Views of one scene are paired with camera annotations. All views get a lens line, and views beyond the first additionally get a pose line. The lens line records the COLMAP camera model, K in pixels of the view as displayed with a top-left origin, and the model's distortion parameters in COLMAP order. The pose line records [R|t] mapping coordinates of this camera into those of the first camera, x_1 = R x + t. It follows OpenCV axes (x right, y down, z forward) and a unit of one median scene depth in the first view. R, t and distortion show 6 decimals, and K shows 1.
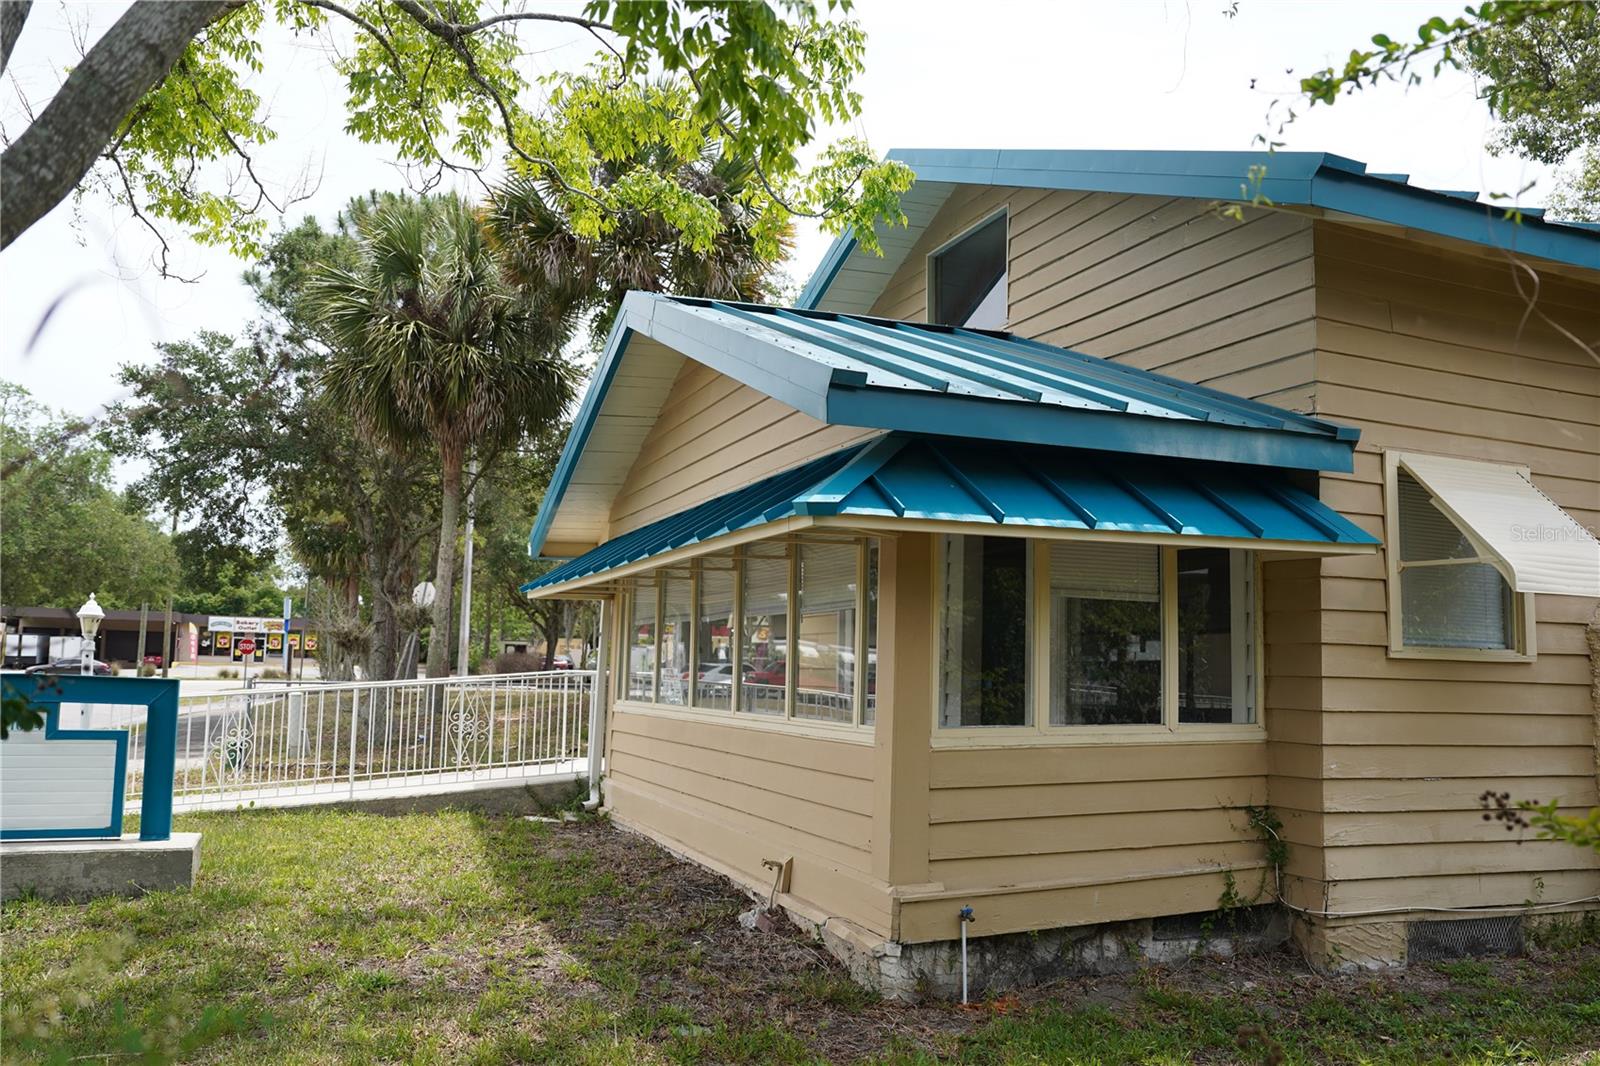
lens RADIAL K [[1200.7, 0, 808.6], [0, 1200.7, 531.6], [0, 0, 1]] dist [-0.050480, 0.027537]
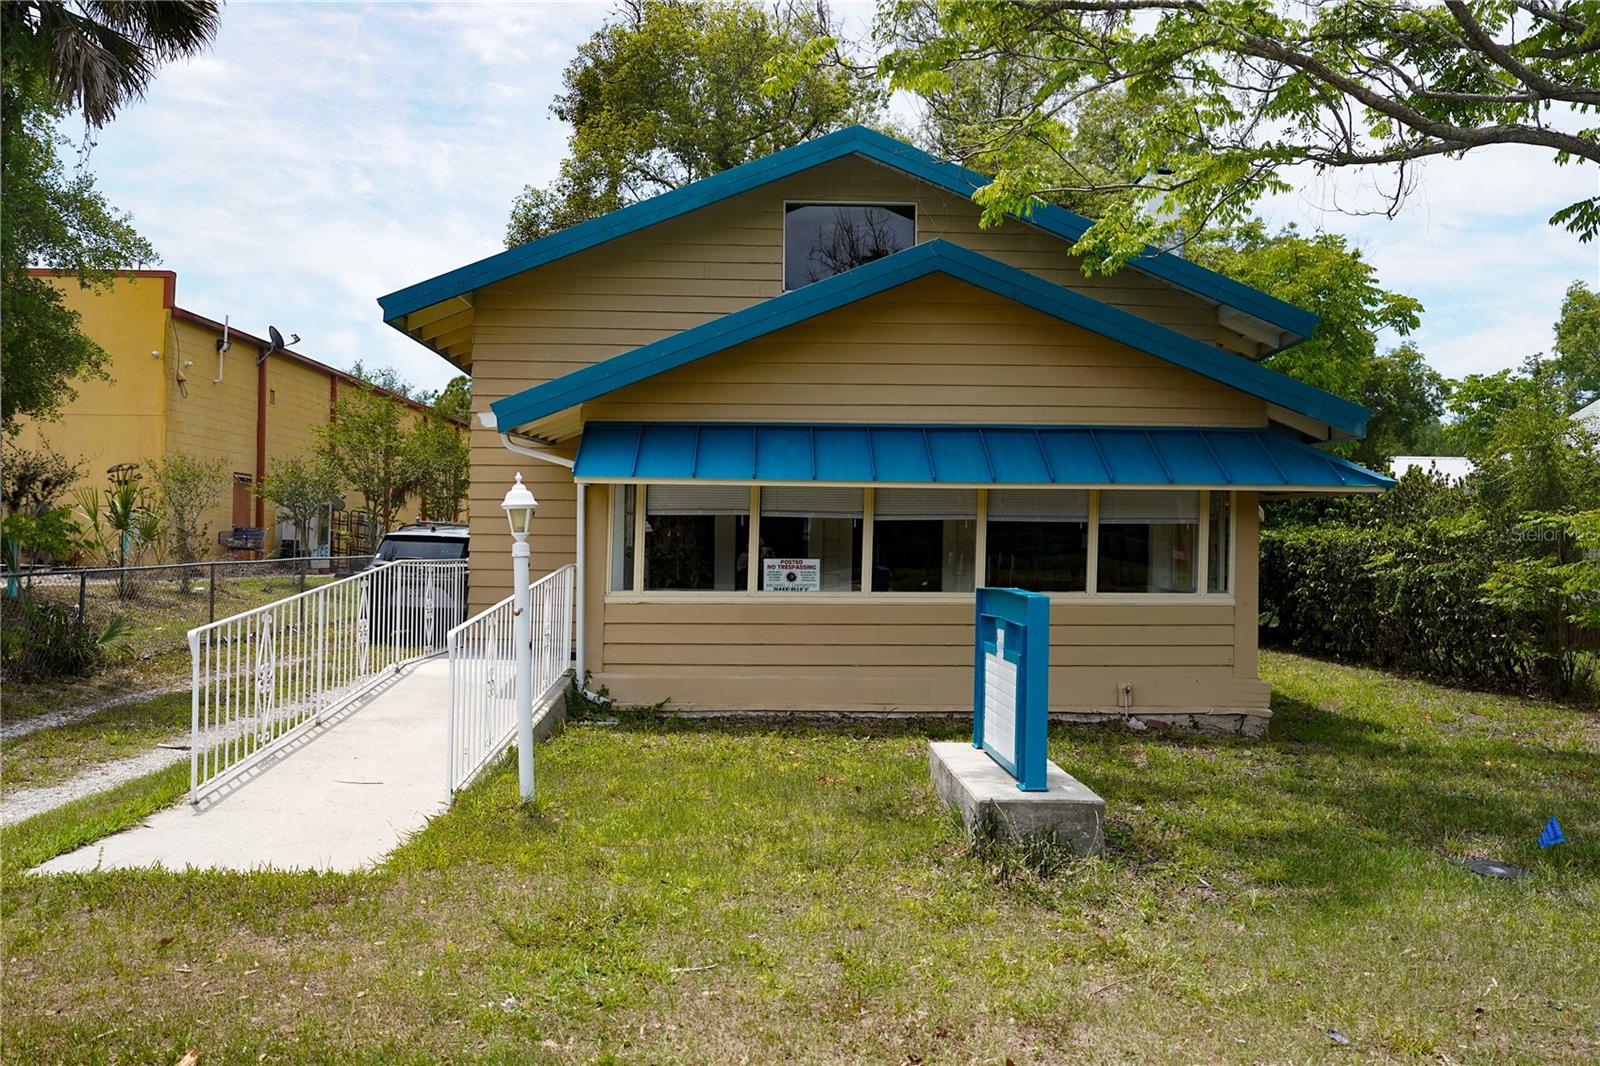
lens RADIAL K [[1200.7, 0, 799.7], [0, 1200.7, 541.0], [0, 0, 1]] dist [-0.050480, 0.027537]
pose [[0.367792, -0.002766, 0.929904, -1.596319], [-0.114550, 0.992245, 0.048257, 0.065037], [-0.922826, -0.124269, 0.364623, 0.853336]]
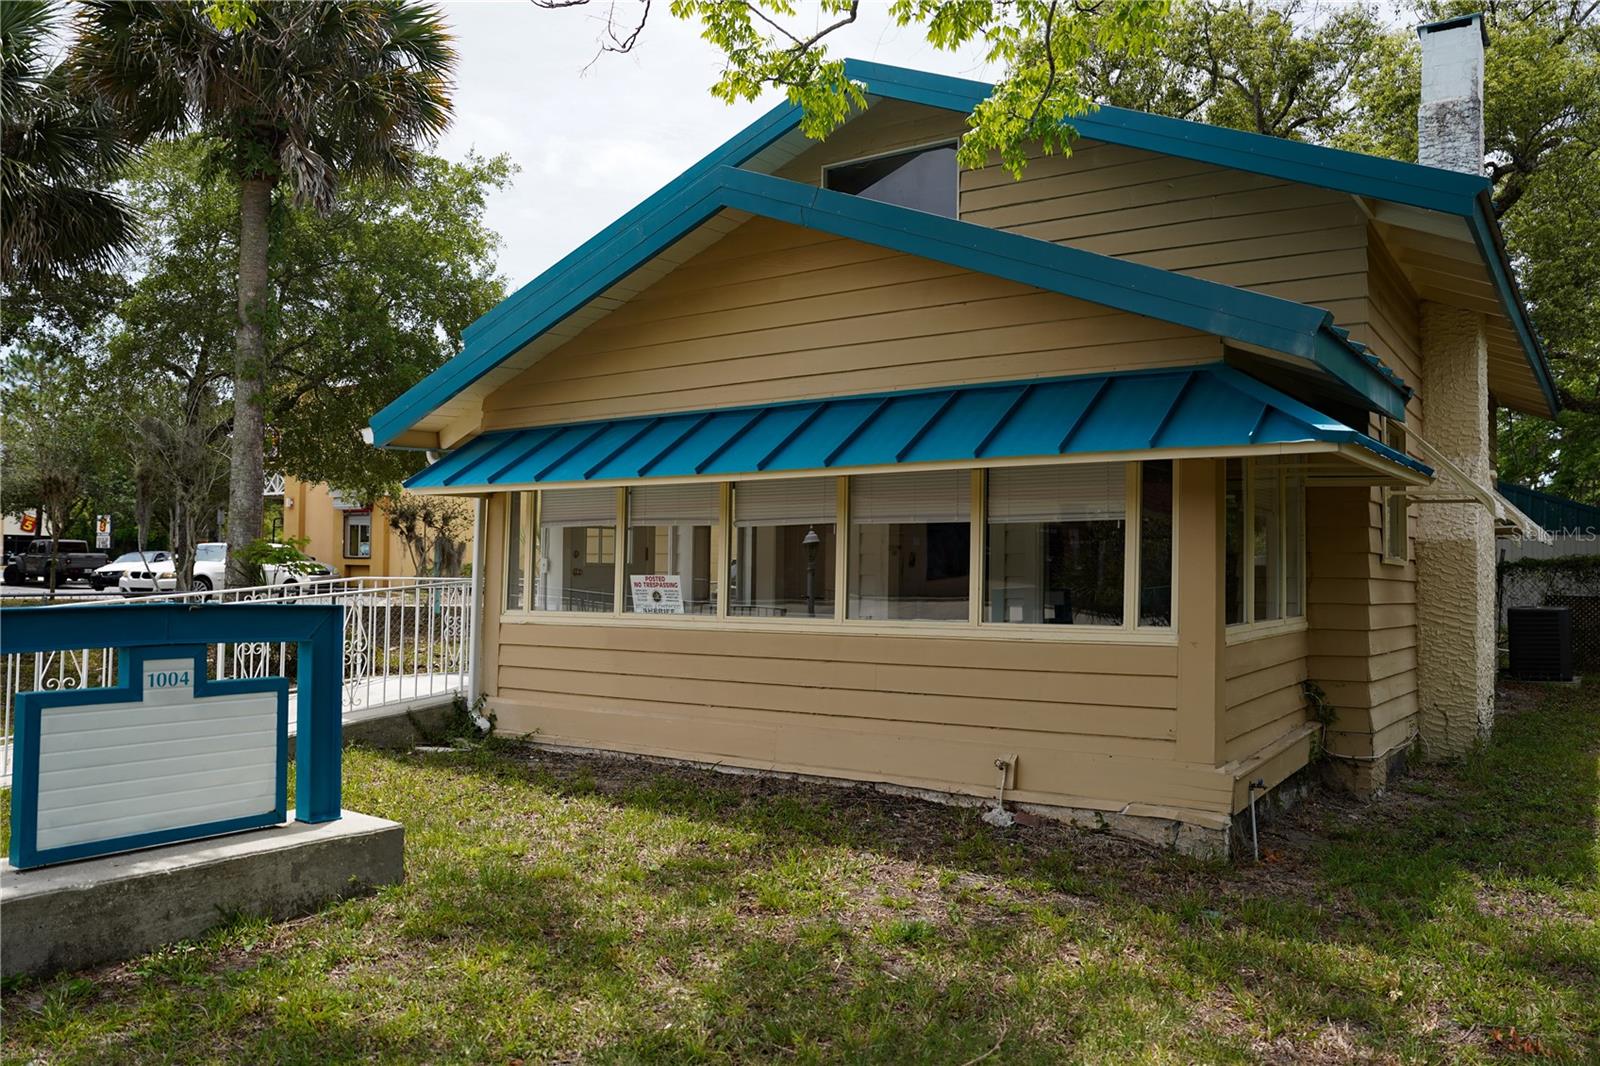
lens RADIAL K [[1200.7, 0, 801.4], [0, 1200.7, 529.3], [0, 0, 1]] dist [-0.050480, 0.027537]
pose [[0.836386, 0.008106, 0.548081, -0.750744], [-0.057411, 0.995687, 0.072884, 0.008813], [-0.545126, -0.092425, 0.833244, 0.247817]]
